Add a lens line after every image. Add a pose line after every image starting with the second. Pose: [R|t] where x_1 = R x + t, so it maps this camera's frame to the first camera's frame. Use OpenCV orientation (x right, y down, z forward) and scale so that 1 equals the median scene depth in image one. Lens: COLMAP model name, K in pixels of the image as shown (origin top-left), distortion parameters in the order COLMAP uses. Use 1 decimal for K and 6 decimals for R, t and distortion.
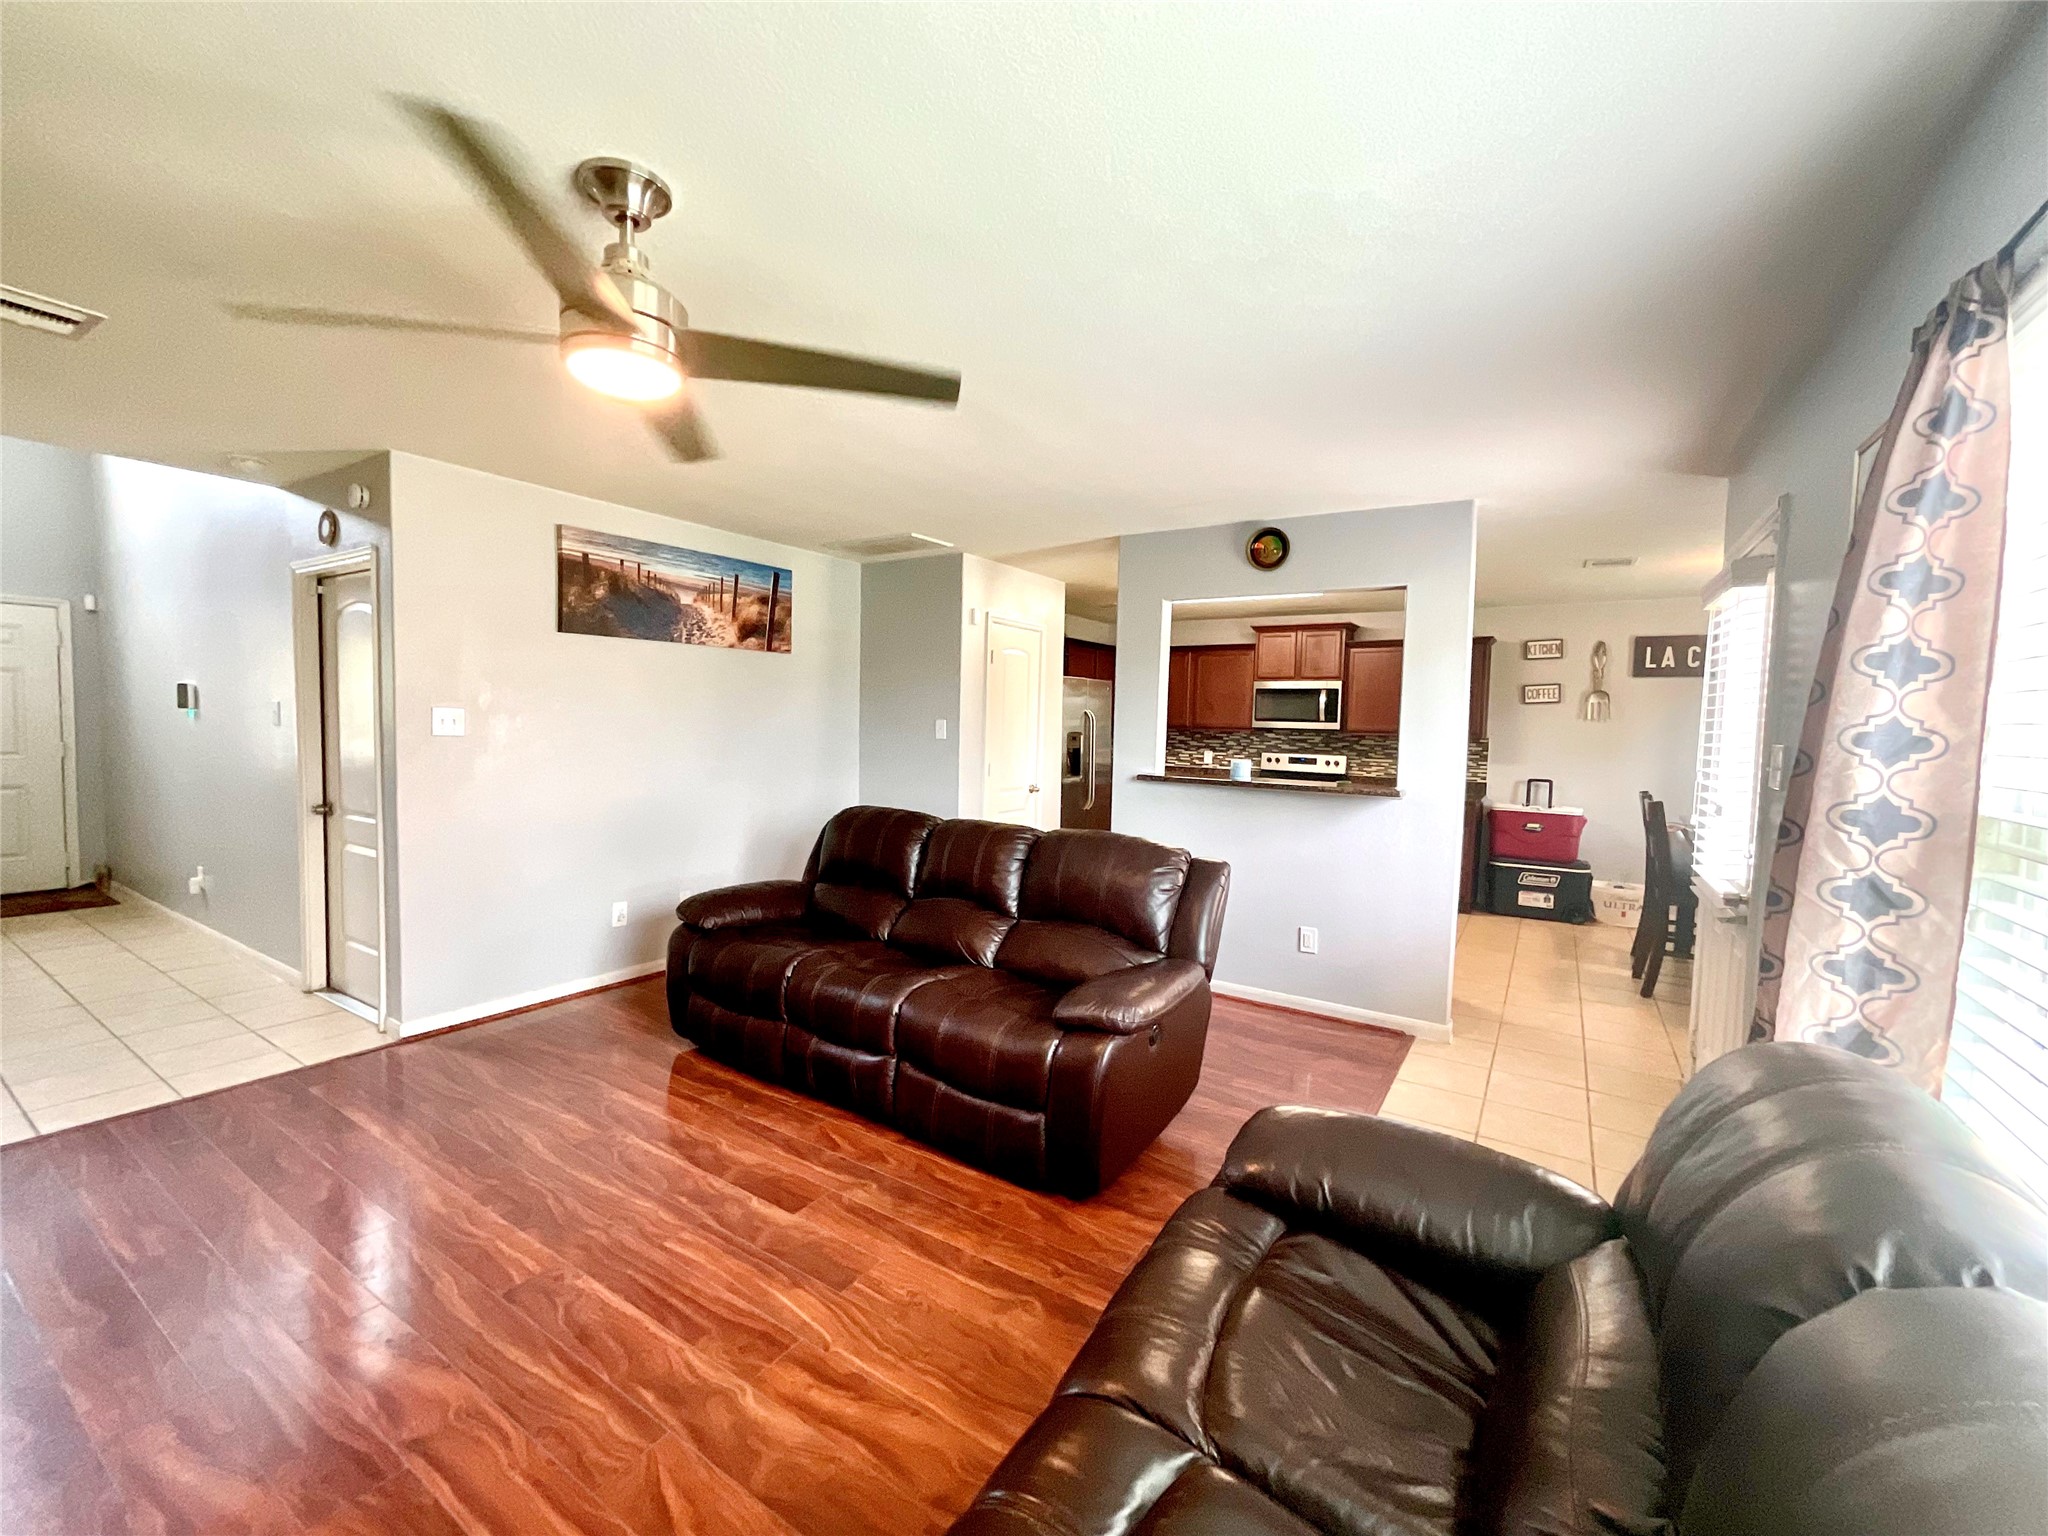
lens RADIAL K [[831.0, 0, 1027.3], [0, 831.0, 772.3], [0, 0, 1]] dist [0.001782, -0.003168]
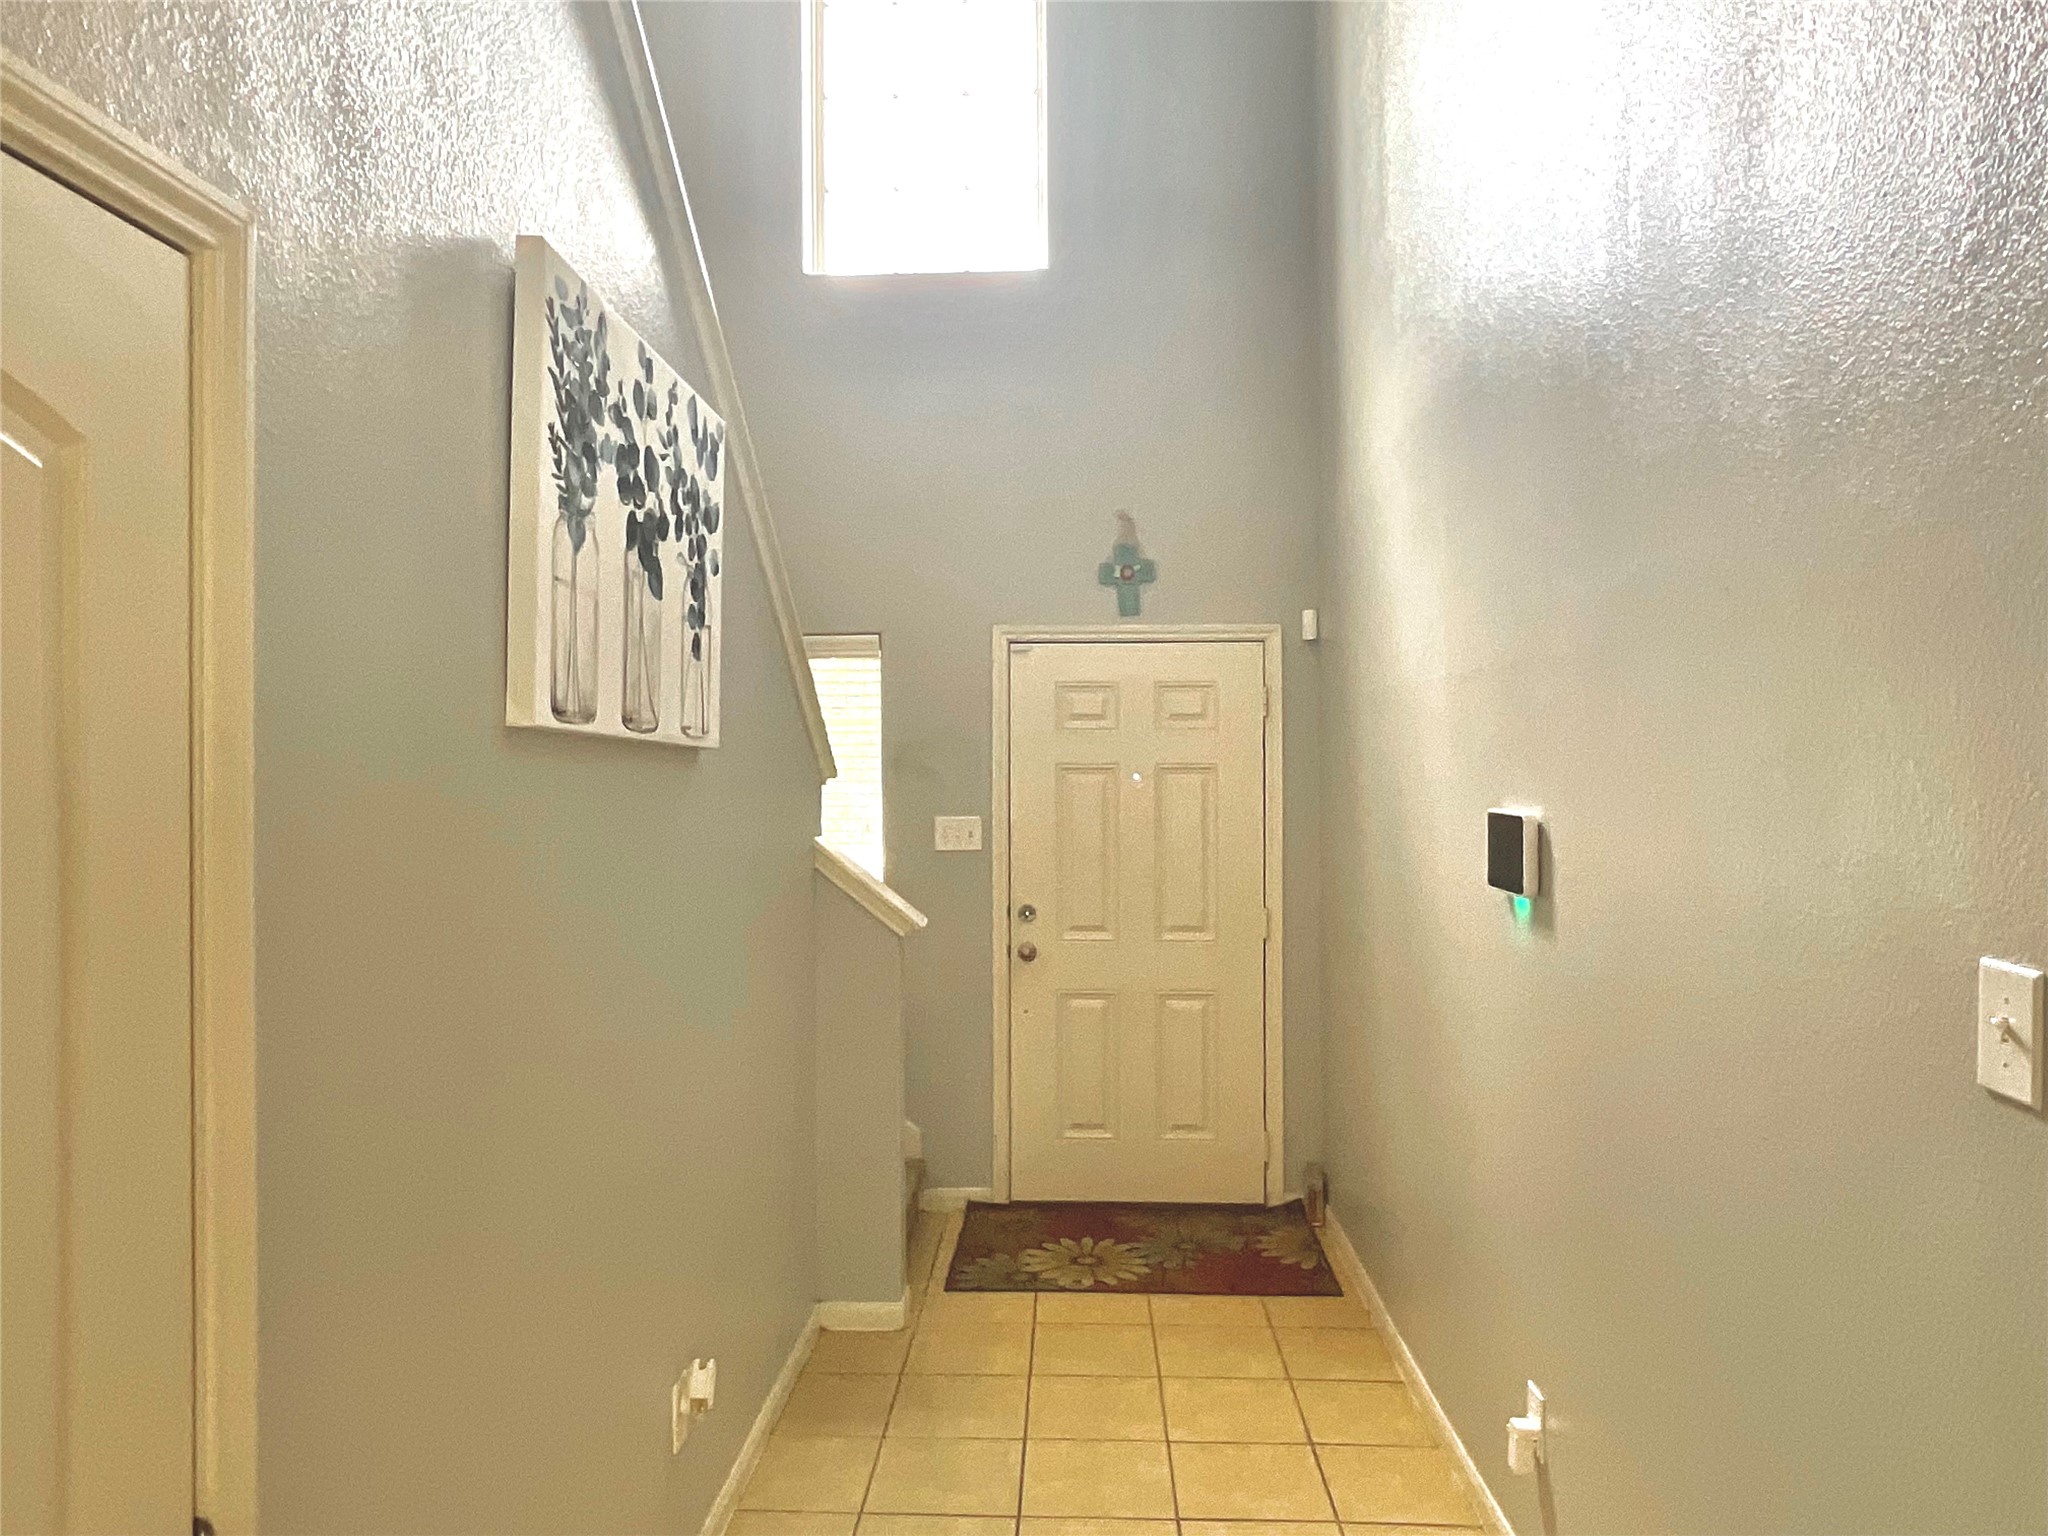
lens RADIAL K [[1367.7, 0, 1028.4], [0, 1367.7, 768.3], [0, 0, 1]] dist [0.037914, -0.098338]
pose [[0.505713, -0.027731, -0.862256, -0.793635], [-0.033188, 0.998118, -0.051565, -0.111923], [0.862063, 0.054693, 0.503841, 0.692360]]
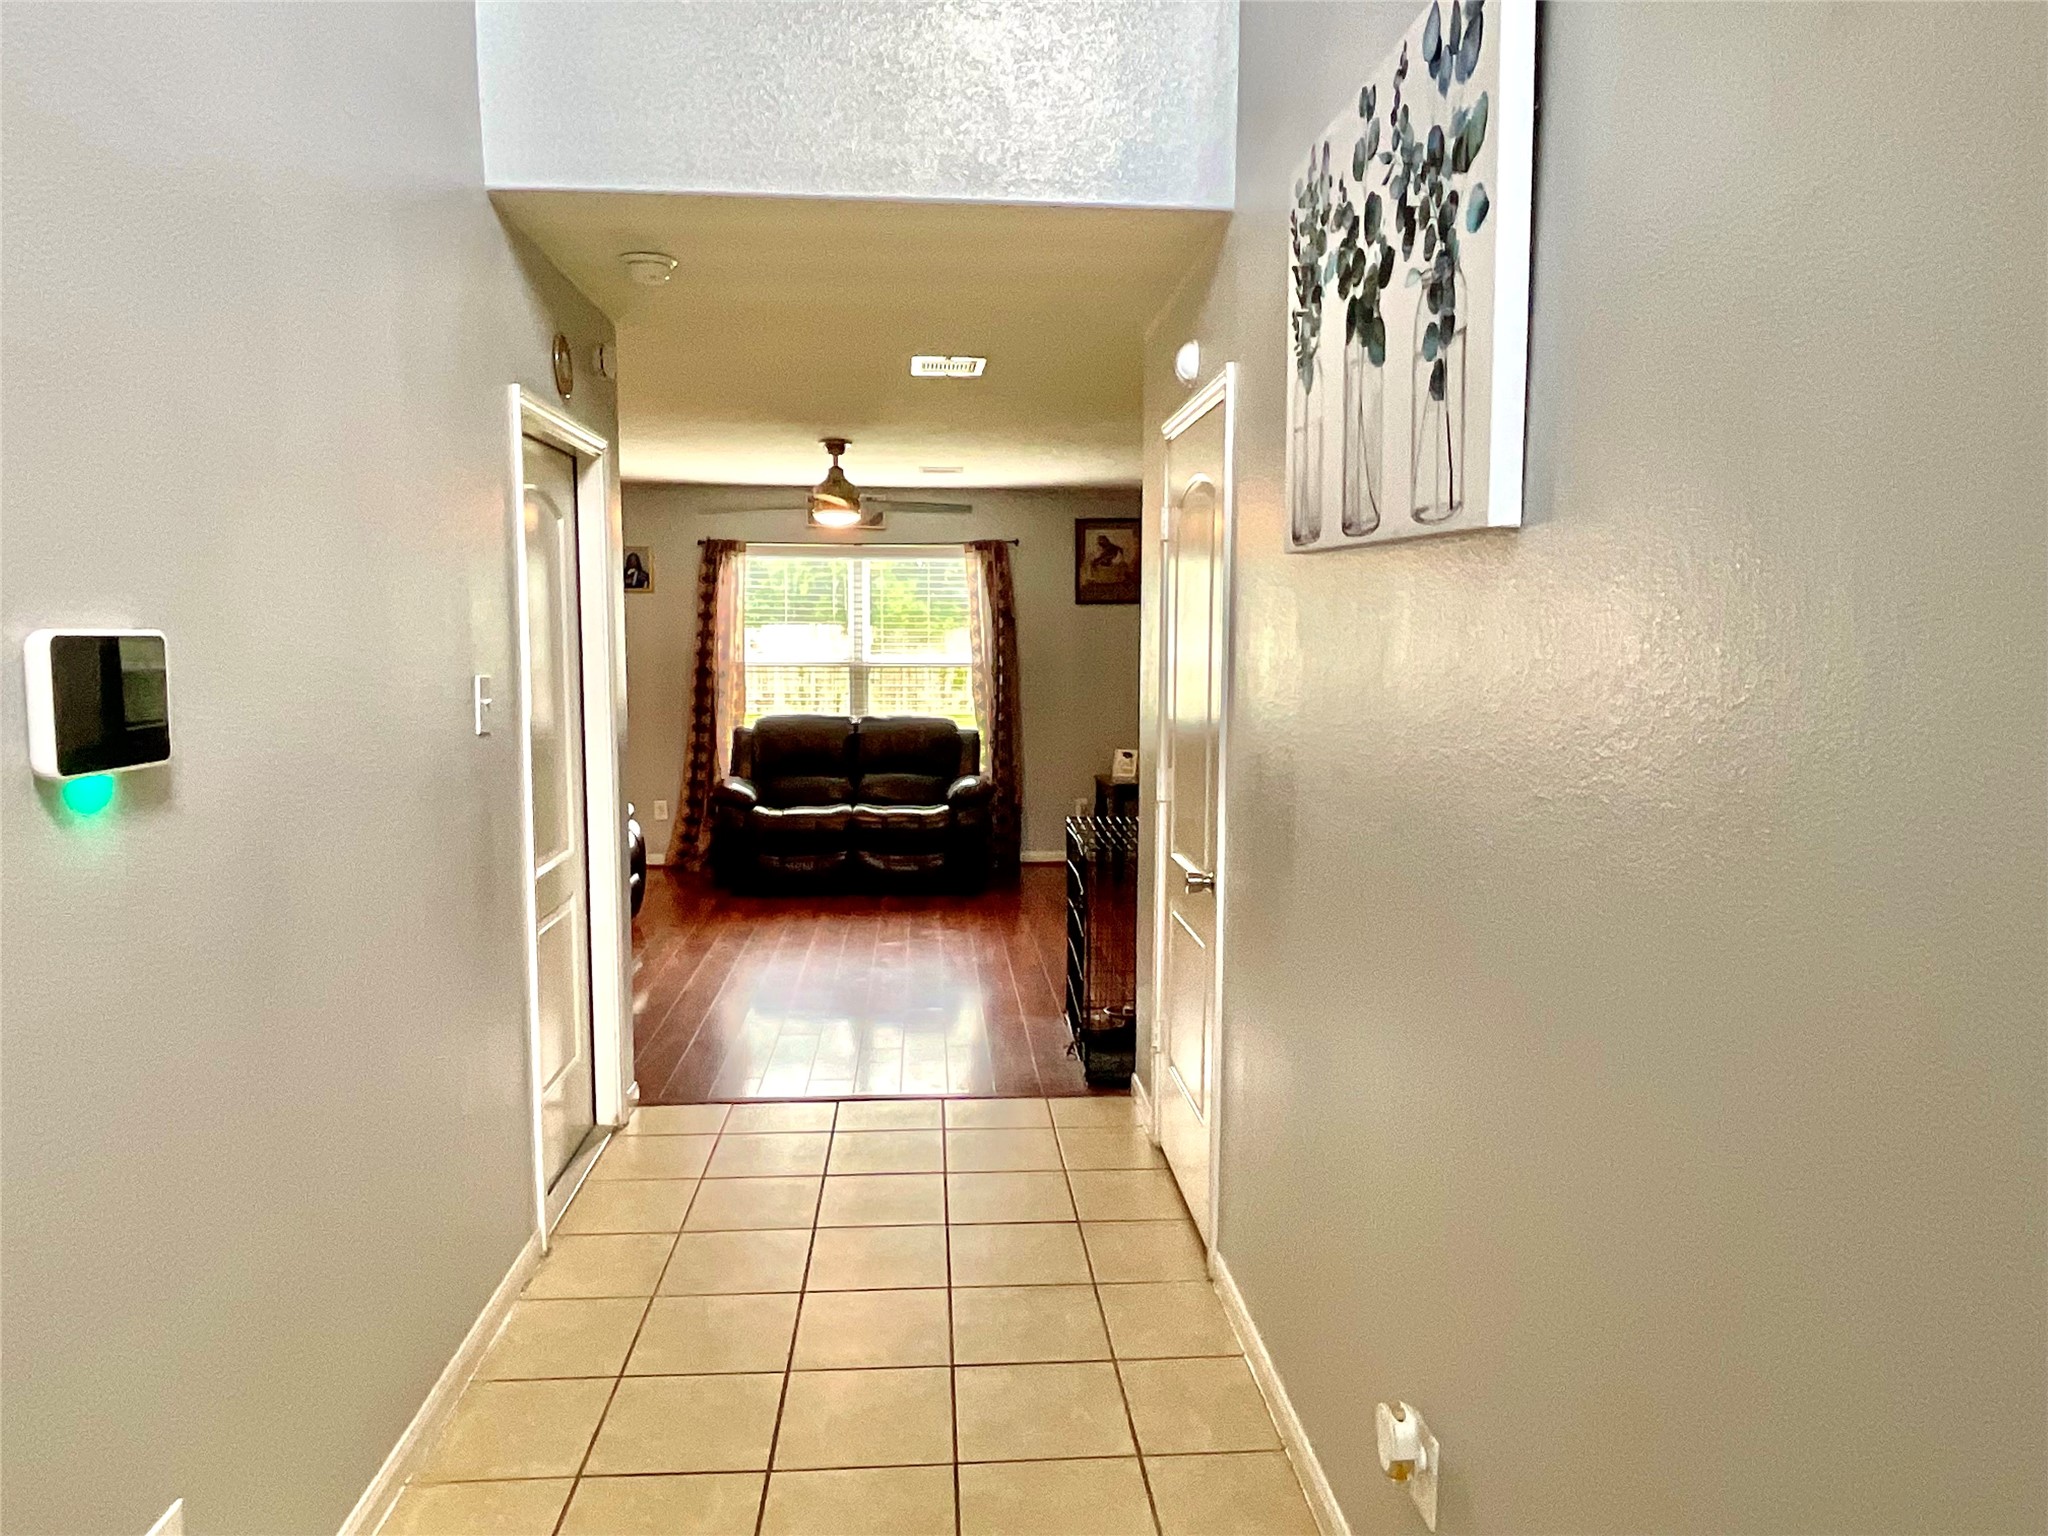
lens RADIAL K [[1367.7, 0, 1028.4], [0, 1367.7, 768.3], [0, 0, 1]] dist [0.037914, -0.098338]
pose [[-0.599854, -0.108144, 0.792767, -1.720174], [0.026312, 0.987621, 0.154634, -0.148195], [-0.799677, 0.113617, -0.589583, 1.257655]]
